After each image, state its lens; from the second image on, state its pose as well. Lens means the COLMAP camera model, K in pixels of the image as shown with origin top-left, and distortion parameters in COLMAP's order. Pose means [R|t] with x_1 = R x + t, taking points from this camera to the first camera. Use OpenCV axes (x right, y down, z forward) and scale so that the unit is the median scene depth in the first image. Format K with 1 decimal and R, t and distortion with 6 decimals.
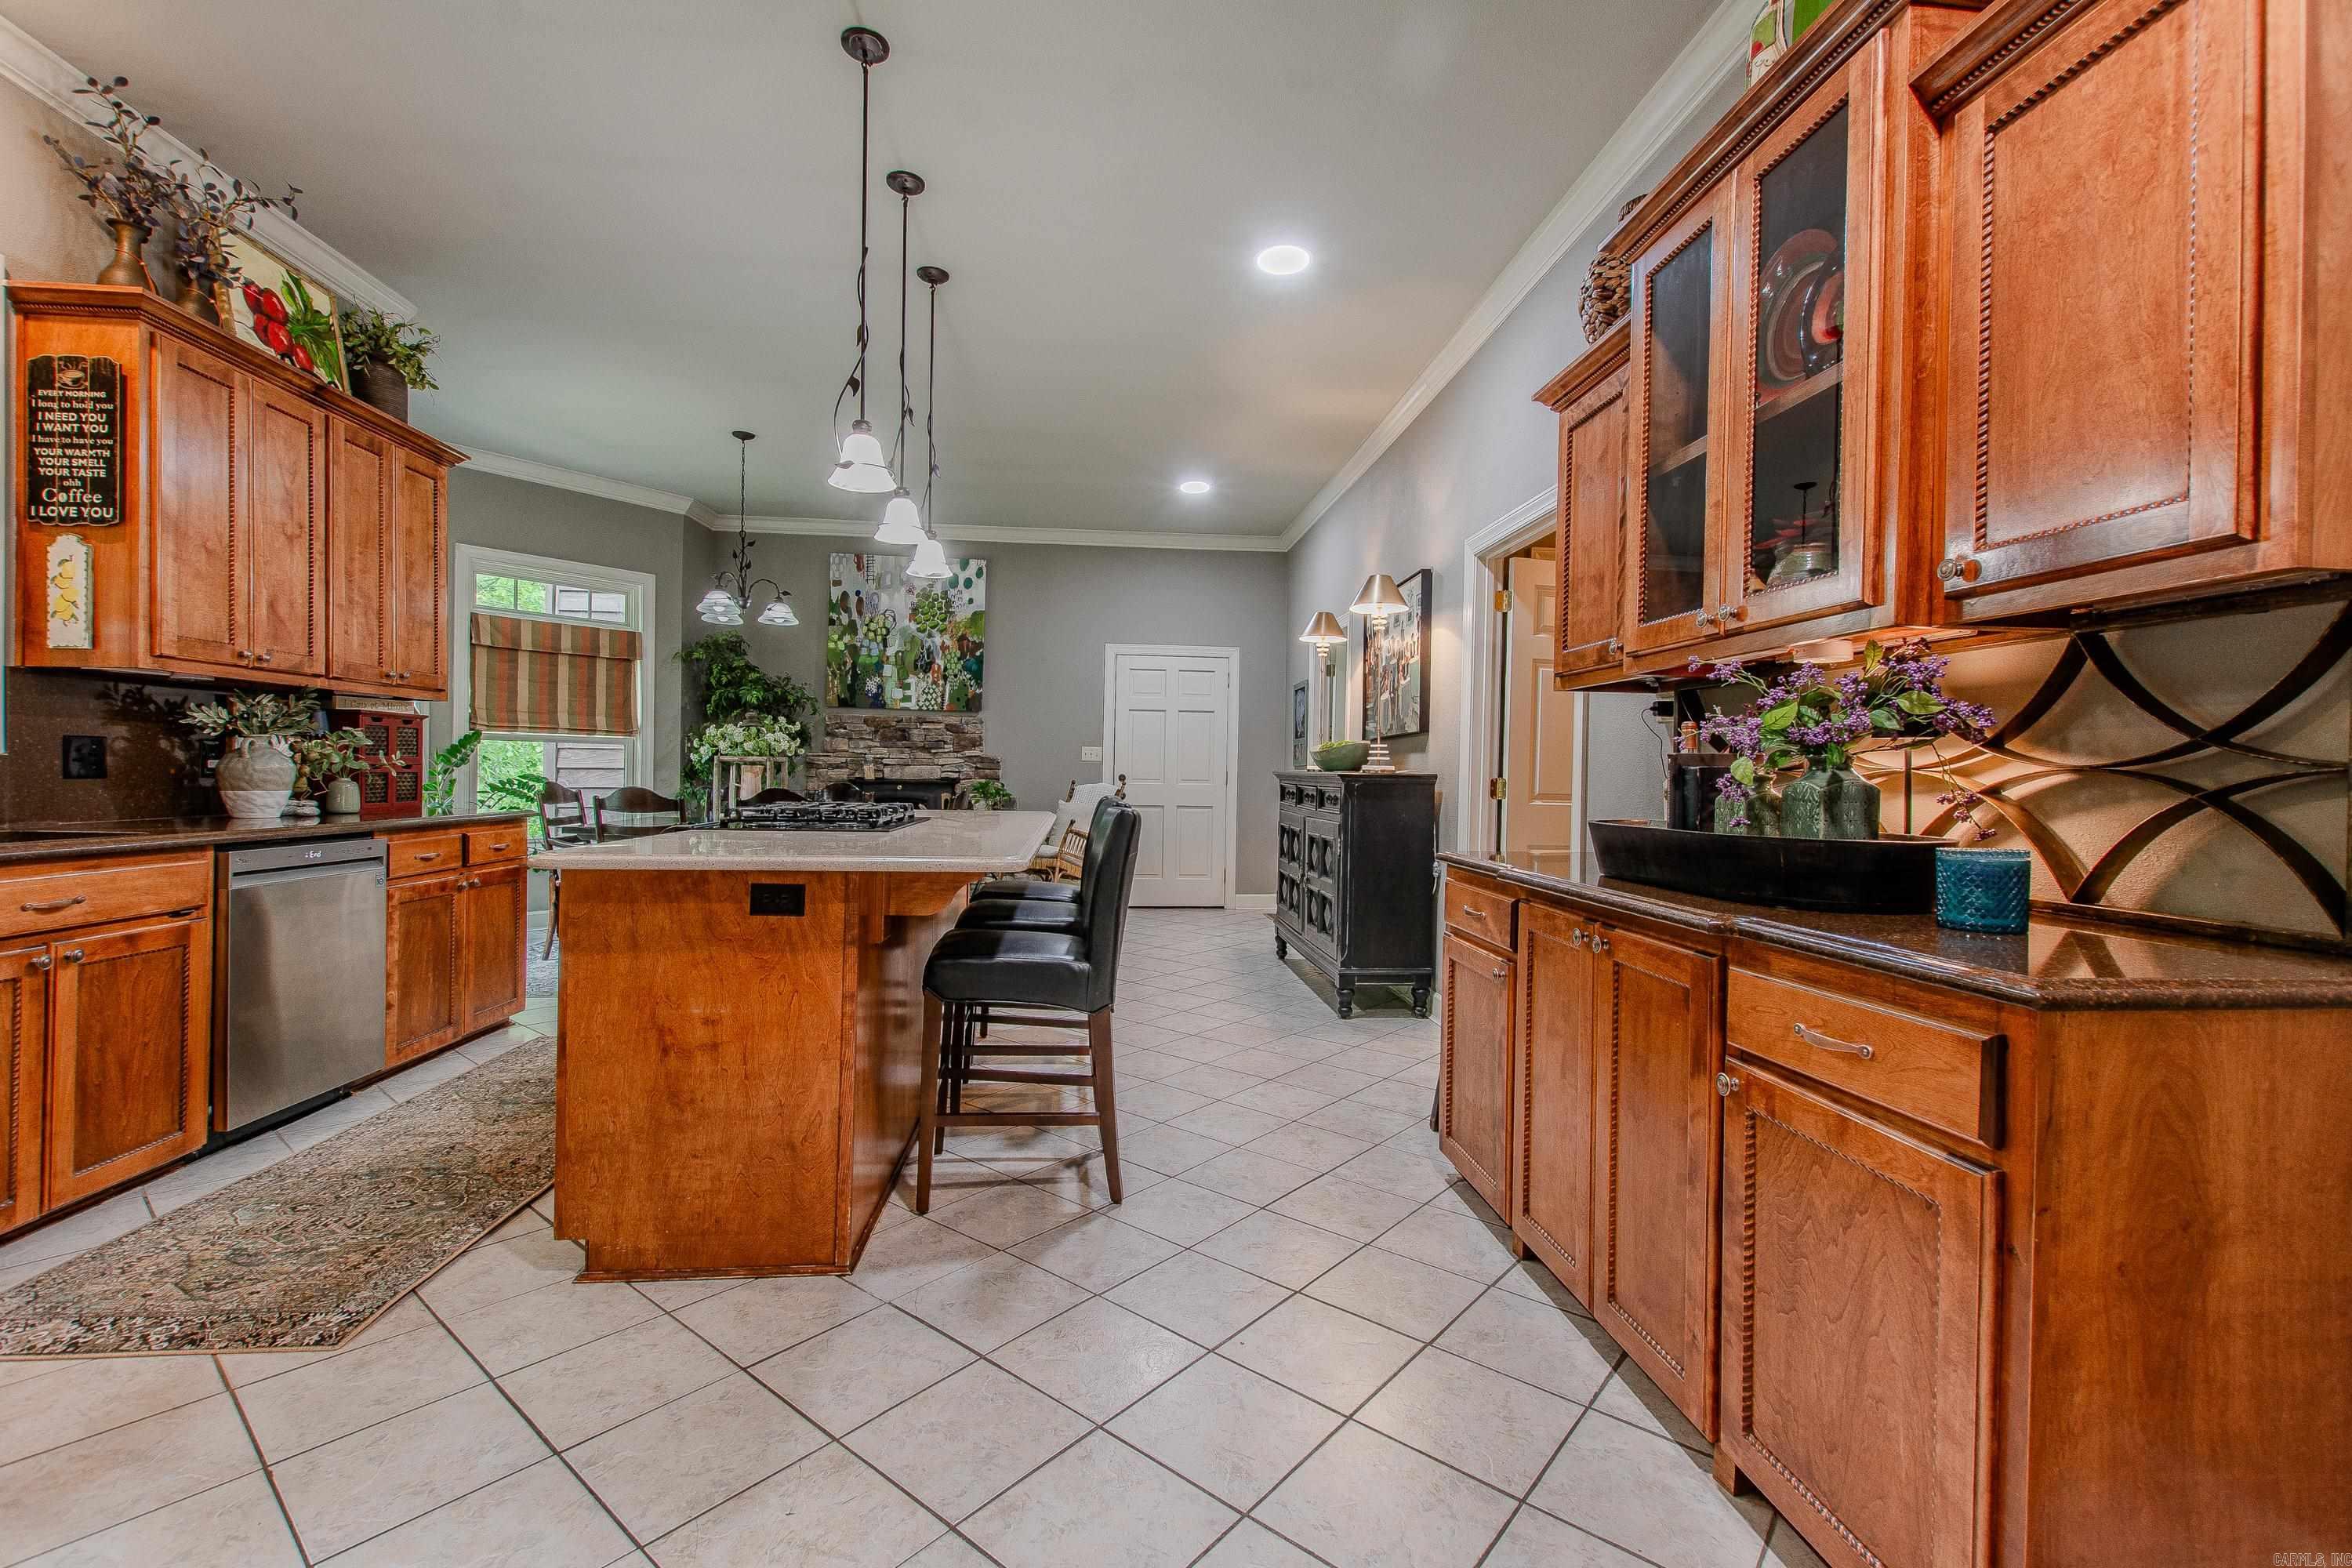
lens RADIAL K [[1029.0, 0, 1182.3], [0, 1029.0, 775.9], [0, 0, 1]] dist [0.004296, -0.000344]
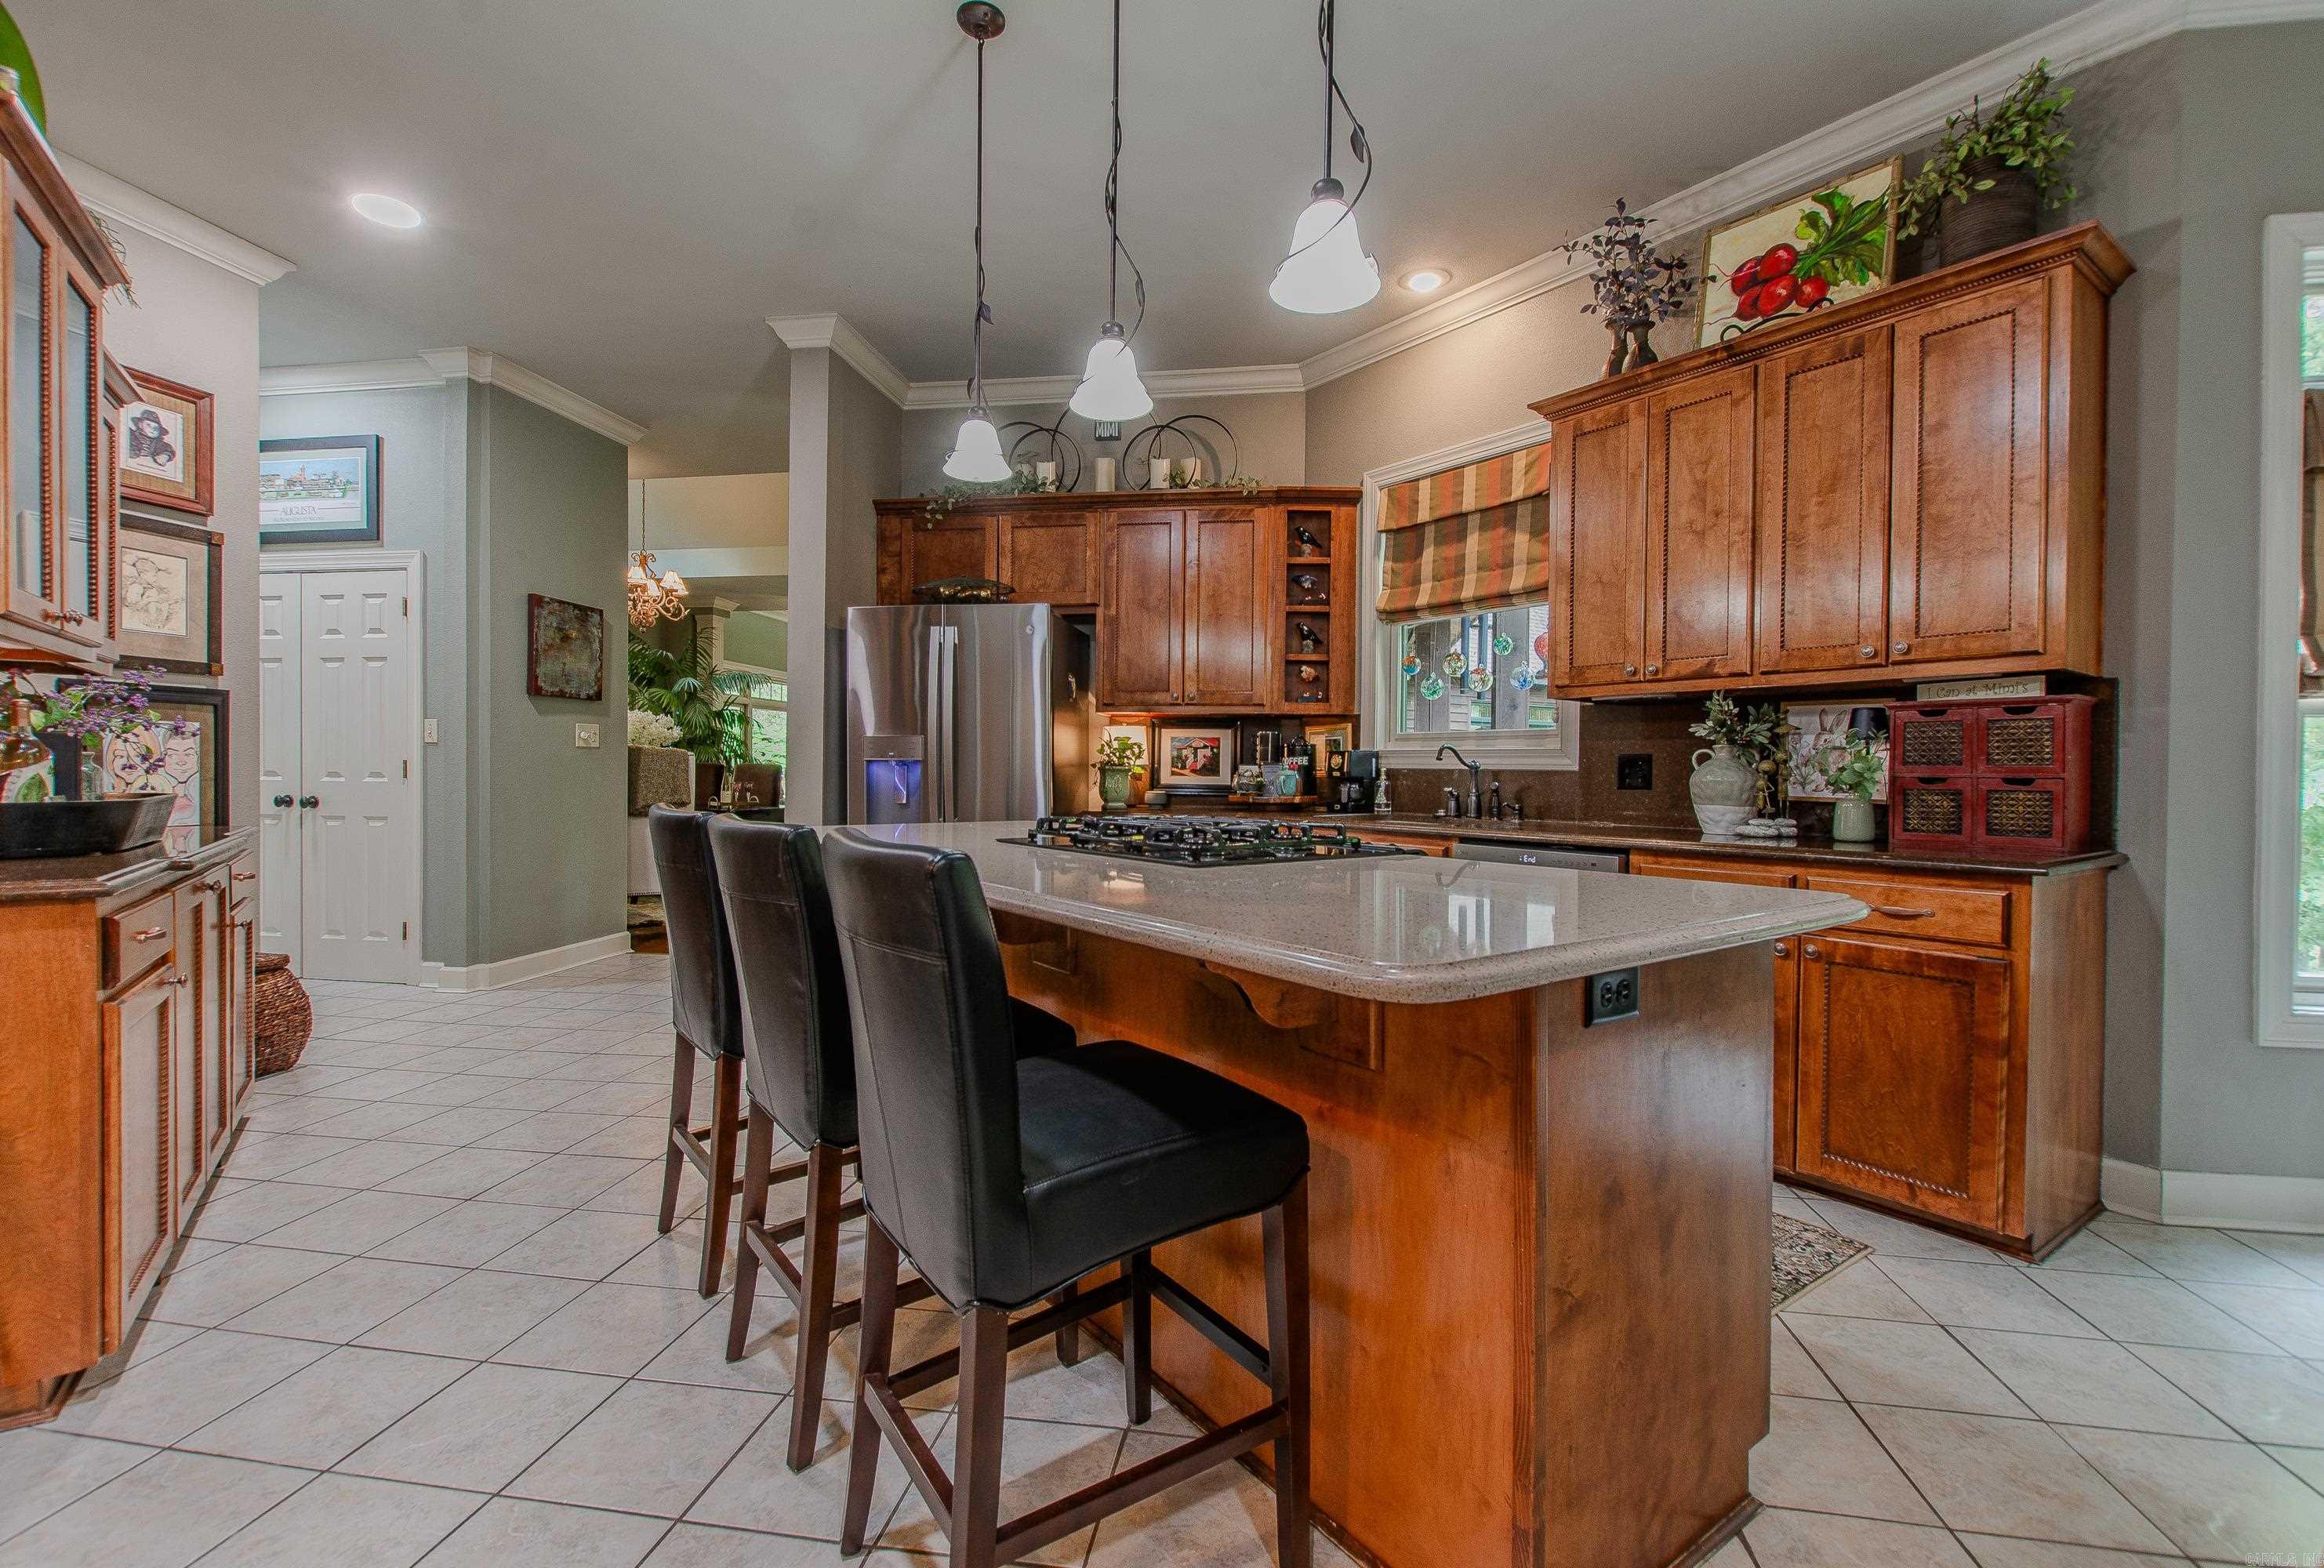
lens RADIAL K [[1013.4, 0, 1165.5], [0, 1013.4, 780.0], [0, 0, 1]] dist [-0.002955, -0.000013]
pose [[-0.863093, -0.014944, -0.504823, 0.006418], [-0.020290, 0.999781, 0.005093, -0.002646], [0.504637, 0.014638, -0.863208, 1.315385]]
